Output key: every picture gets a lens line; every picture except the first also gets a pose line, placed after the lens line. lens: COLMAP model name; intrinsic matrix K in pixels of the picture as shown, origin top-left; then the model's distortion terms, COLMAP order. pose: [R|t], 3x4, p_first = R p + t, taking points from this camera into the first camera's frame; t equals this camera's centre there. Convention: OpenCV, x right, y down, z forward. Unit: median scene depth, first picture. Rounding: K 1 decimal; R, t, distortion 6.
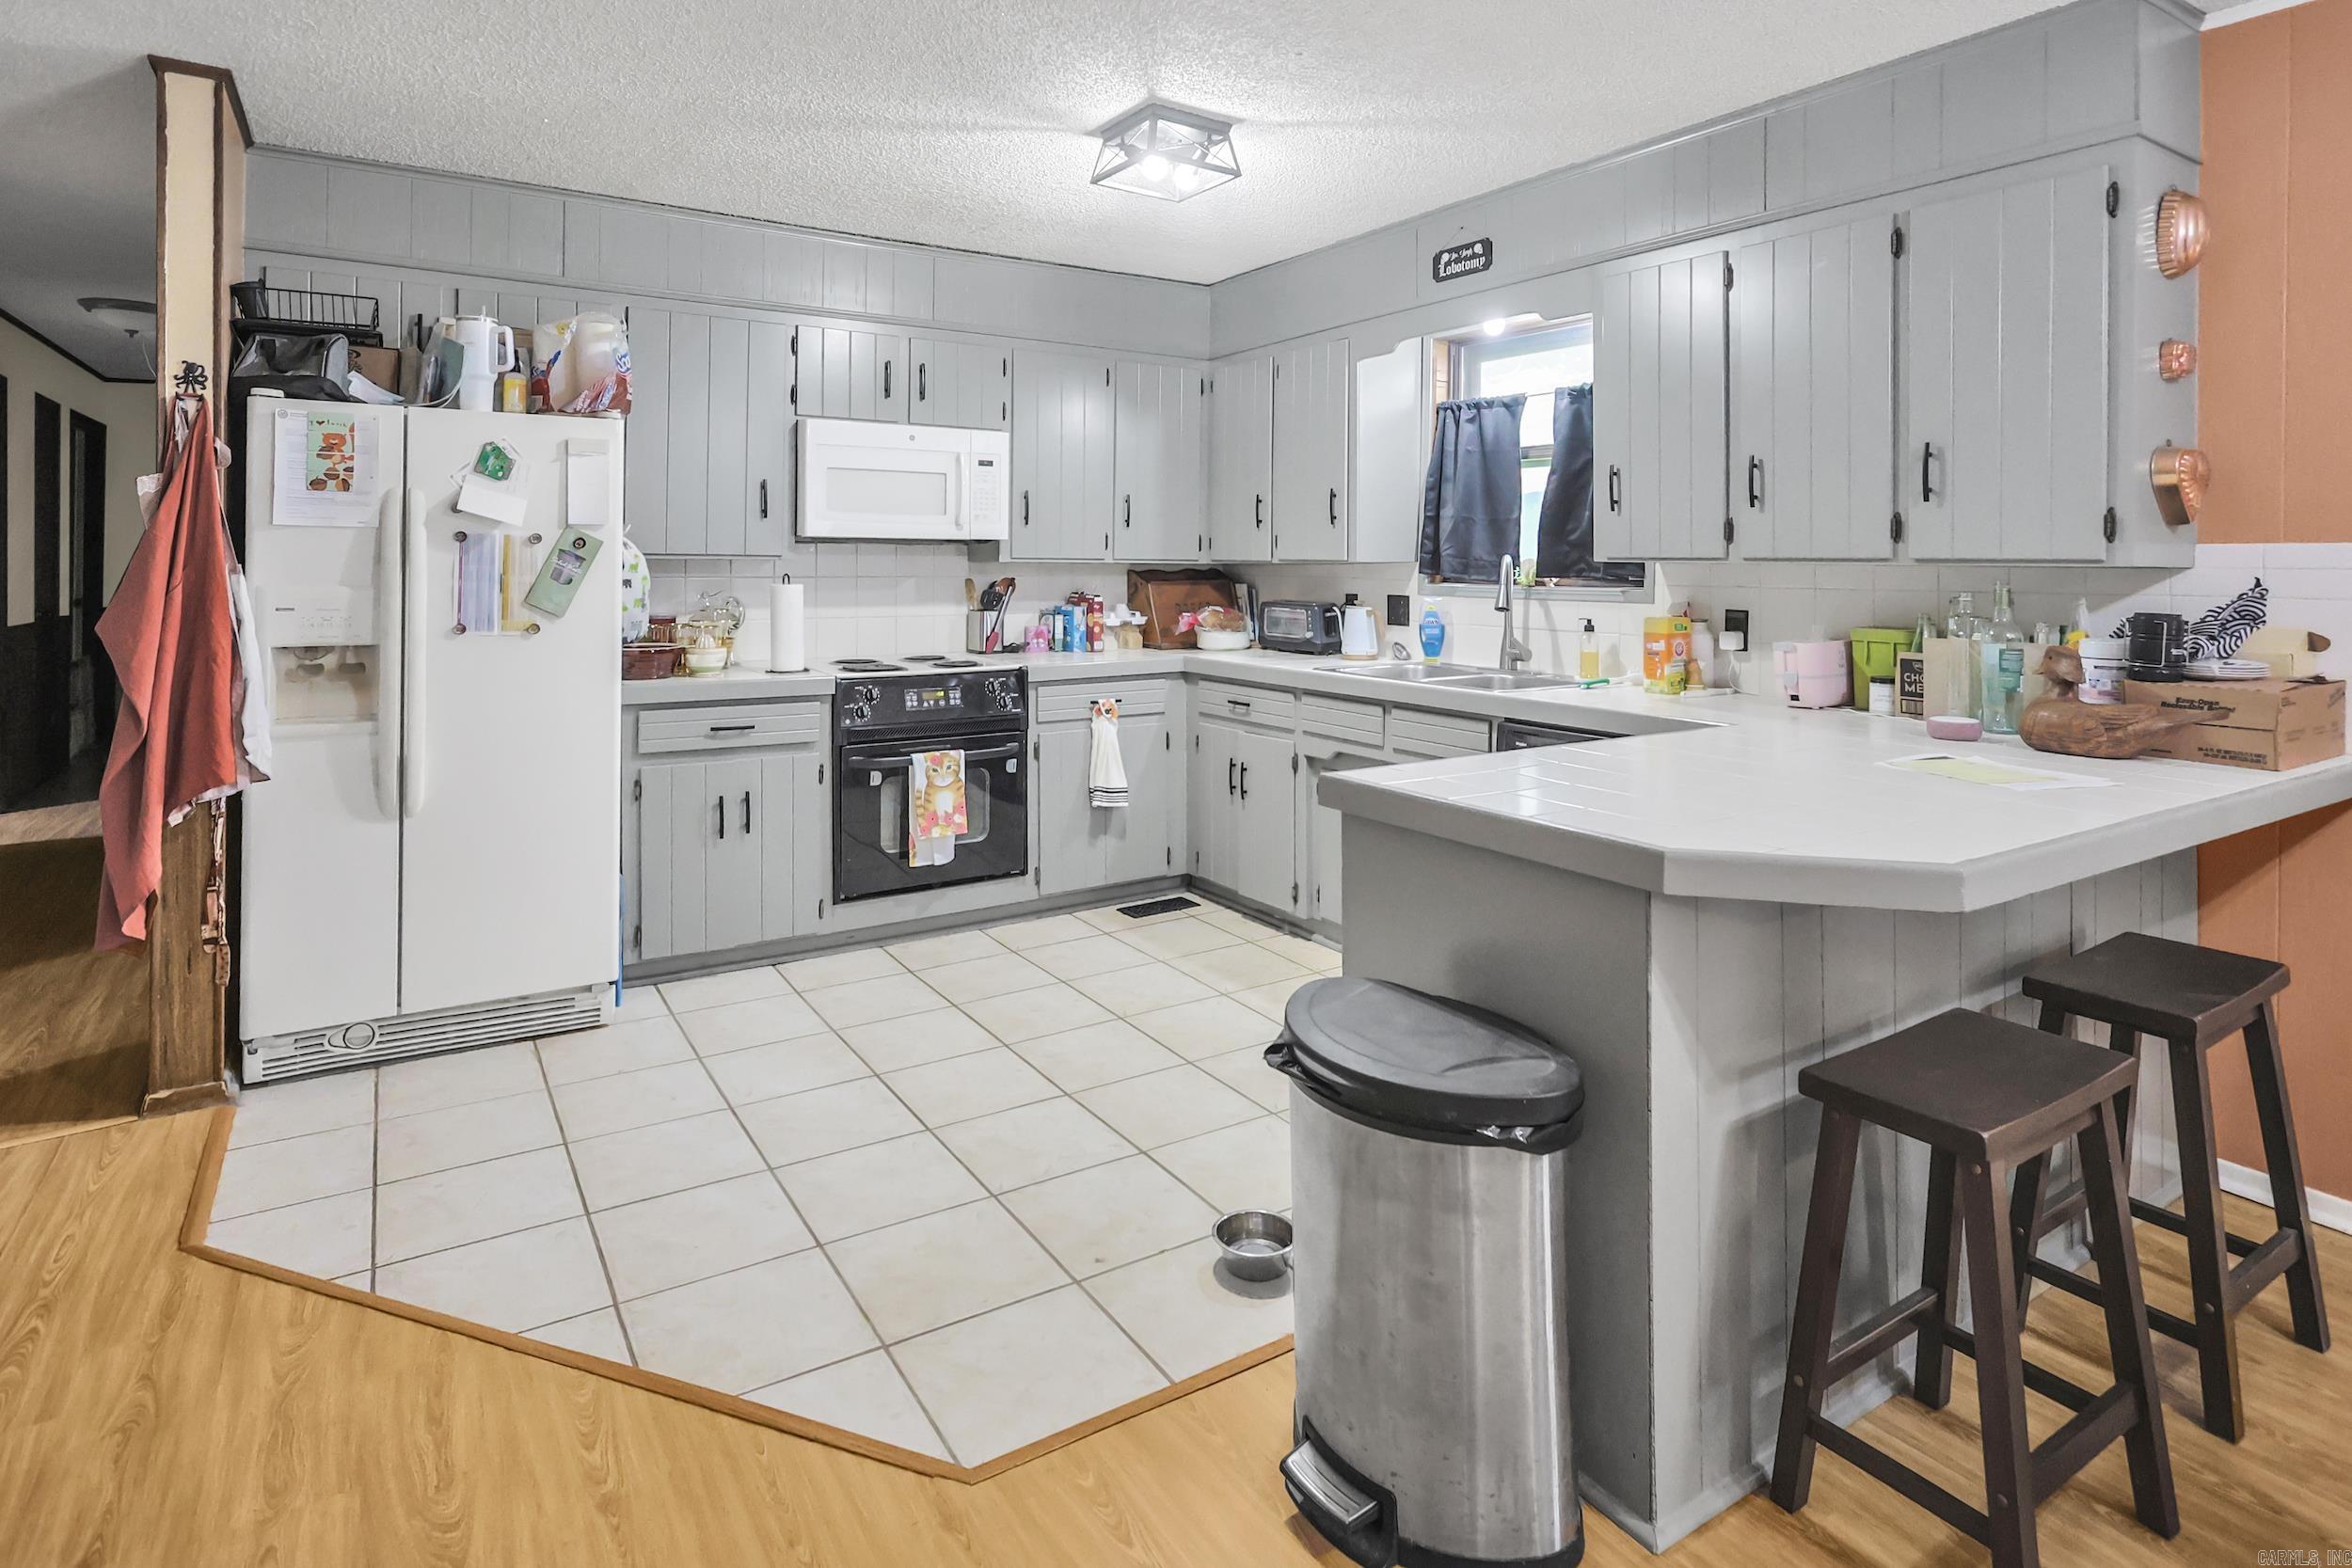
lens RADIAL K [[1243.3, 0, 1164.6], [0, 1243.3, 558.0], [0, 0, 1]] dist [-0.002406, 0.000363]
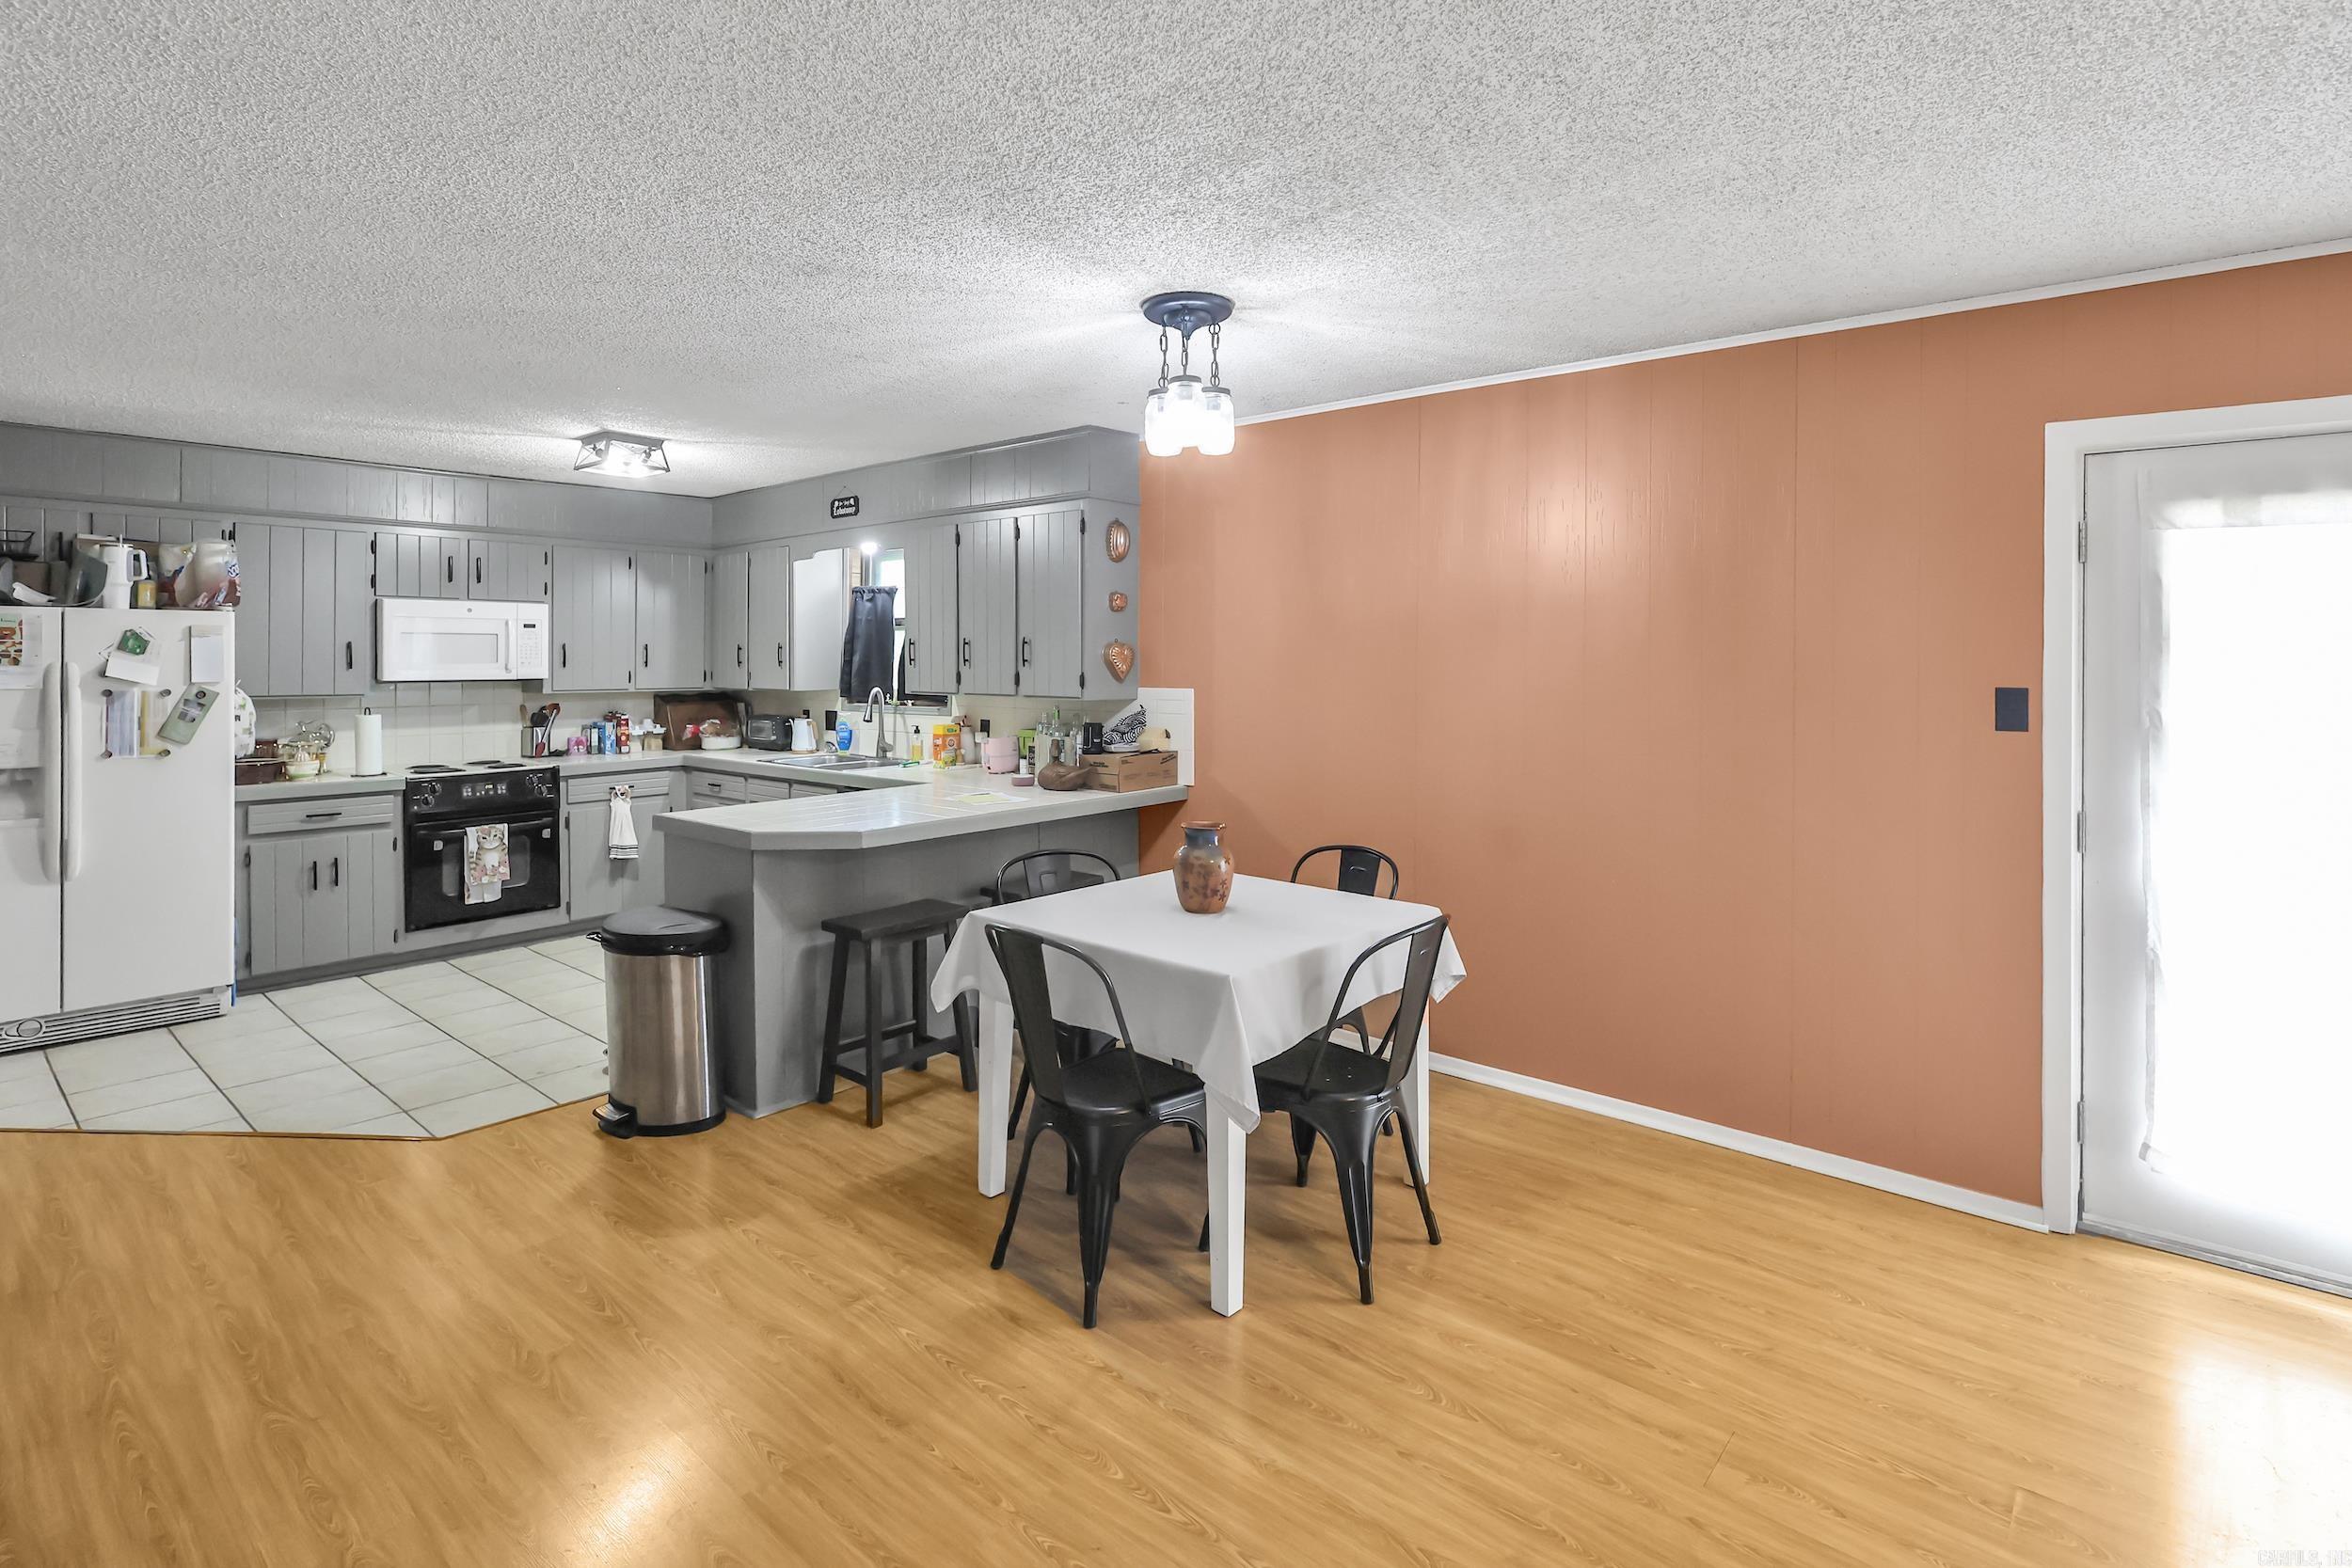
lens RADIAL K [[1146.5, 0, 1174.6], [0, 1146.5, 655.8], [0, 0, 1]] dist [-0.000627, 0.000185]
pose [[0.958355, -0.008423, 0.285454, 0.243222], [0.007986, 0.999964, 0.002696, -0.049289], [-0.285467, -0.000304, 0.958388, -0.615437]]
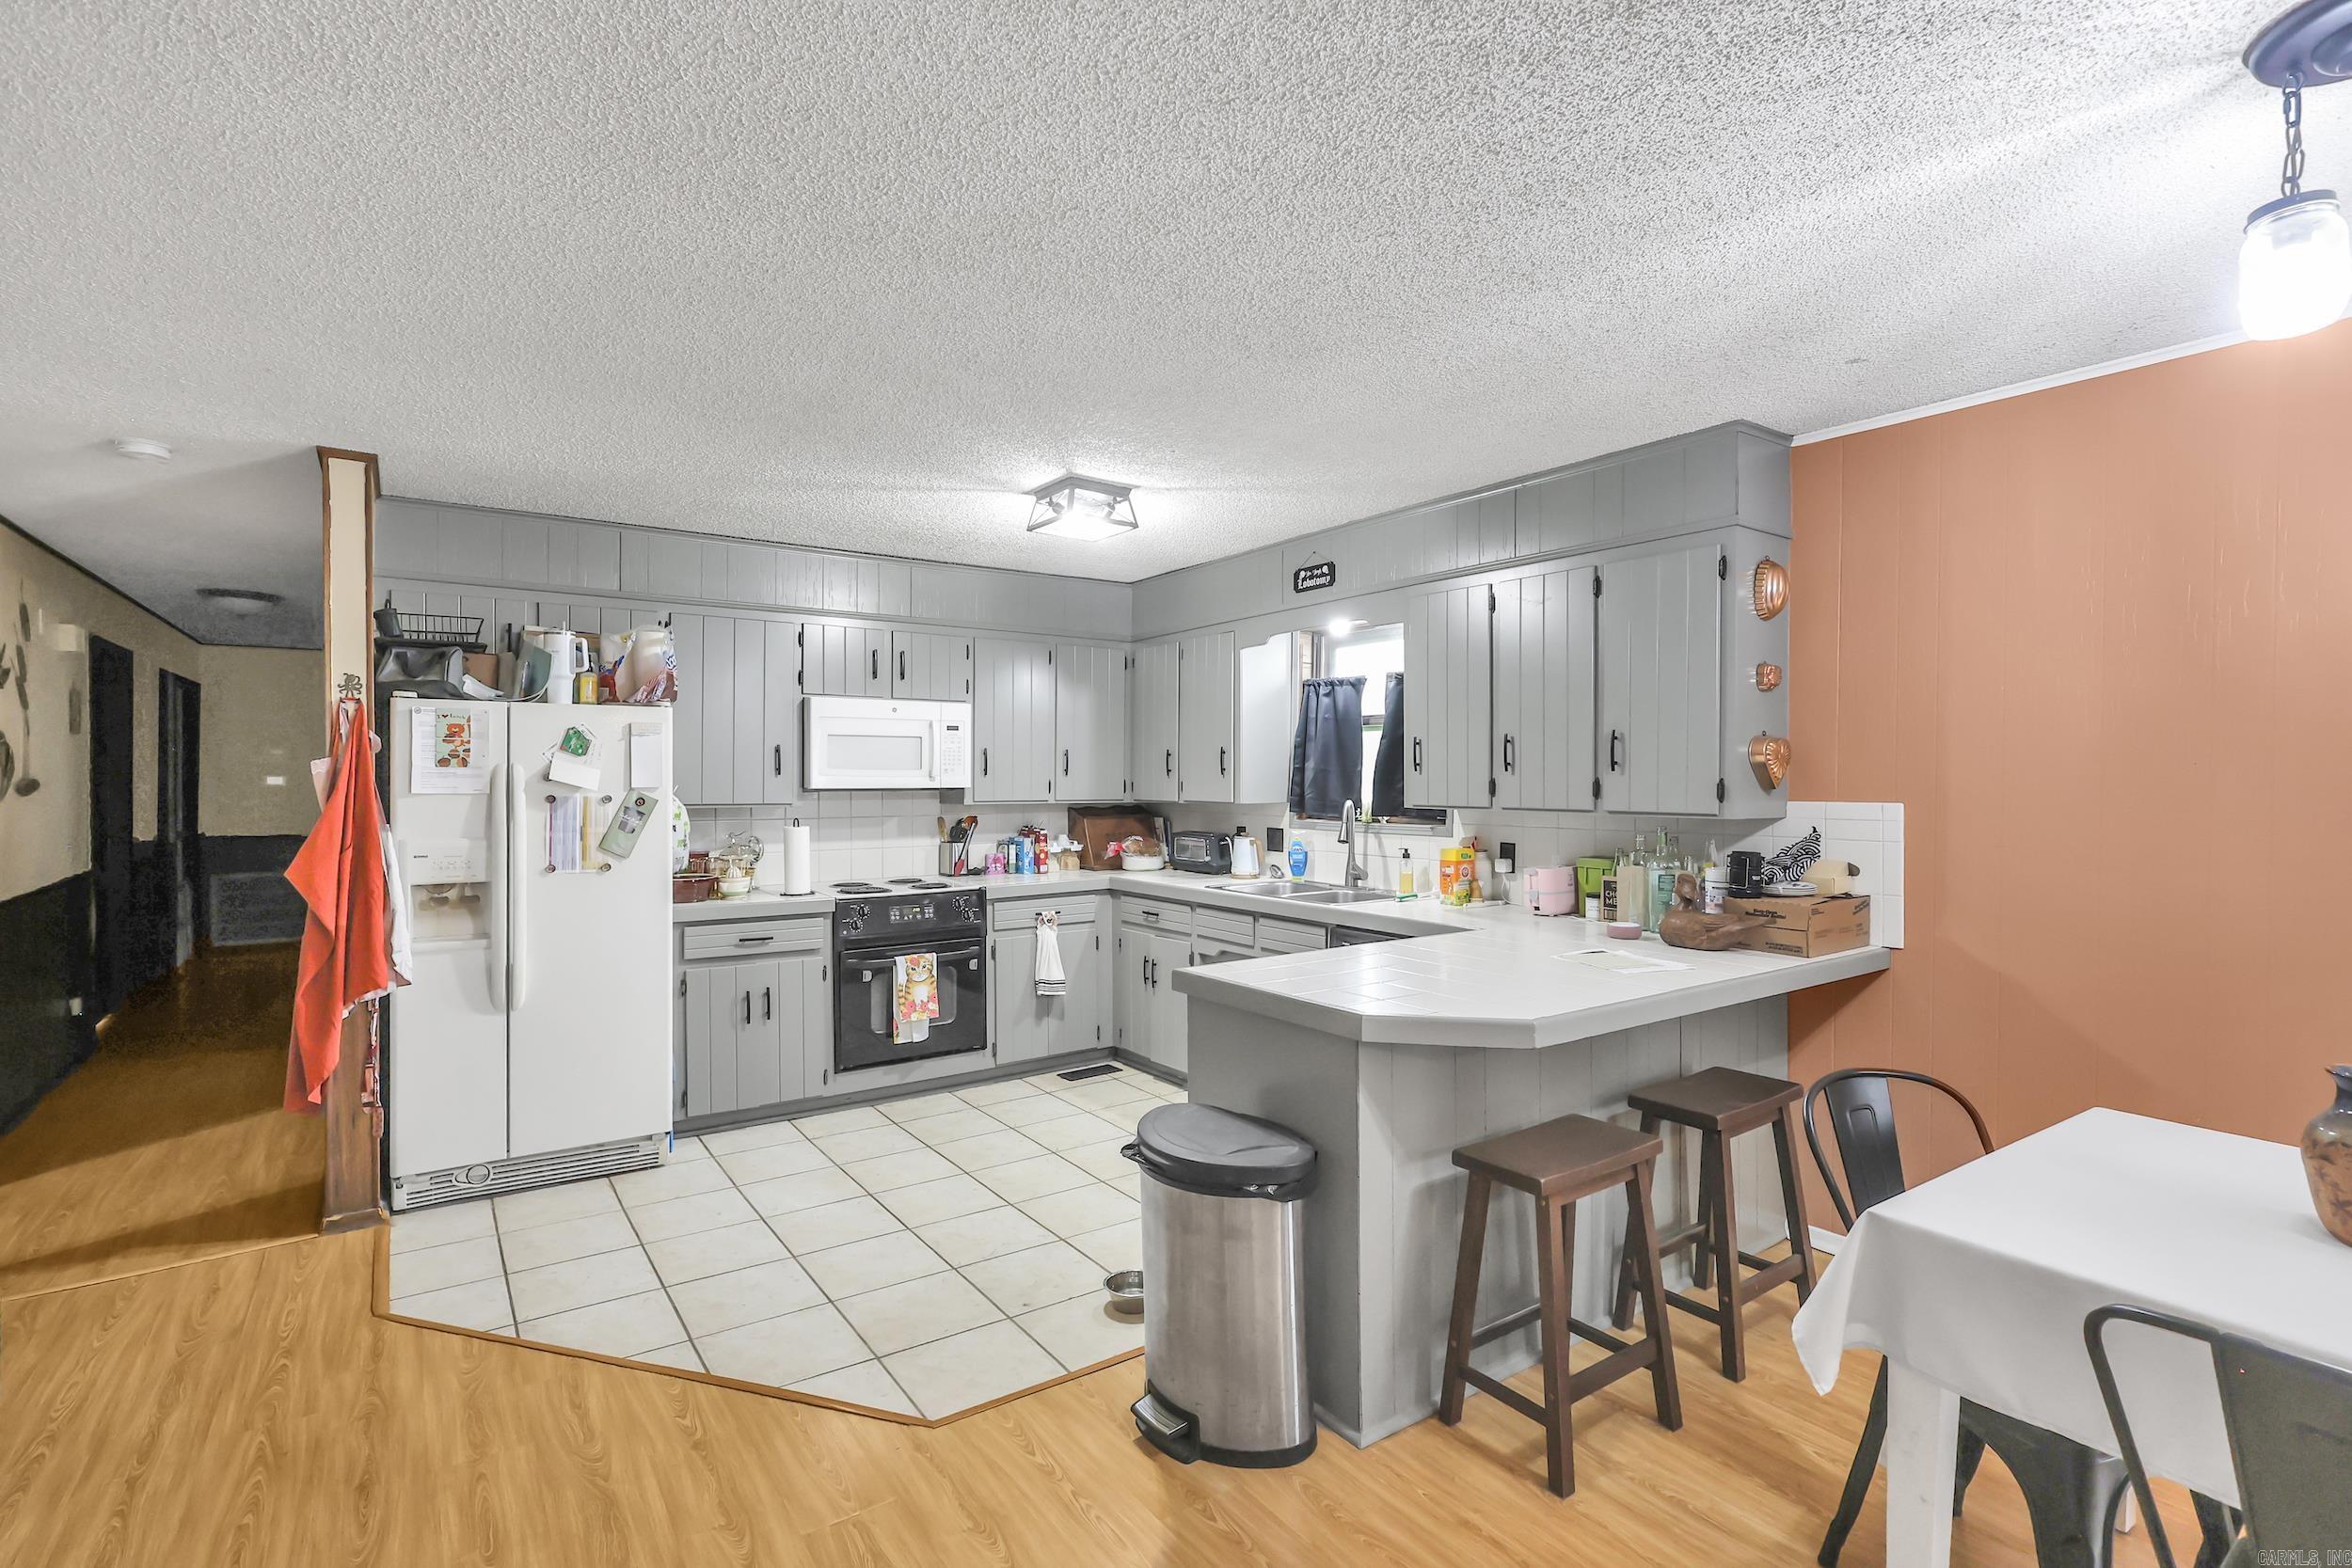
lens RADIAL K [[1111.1, 0, 1171.5], [0, 1111.1, 778.3], [0, 0, 1]] dist [-0.000302, -0.000047]
pose [[0.999141, -0.007273, 0.040806, 0.042887], [0.007122, 0.999967, 0.003851, -0.034429], [-0.040832, -0.003557, 0.999160, -0.189523]]
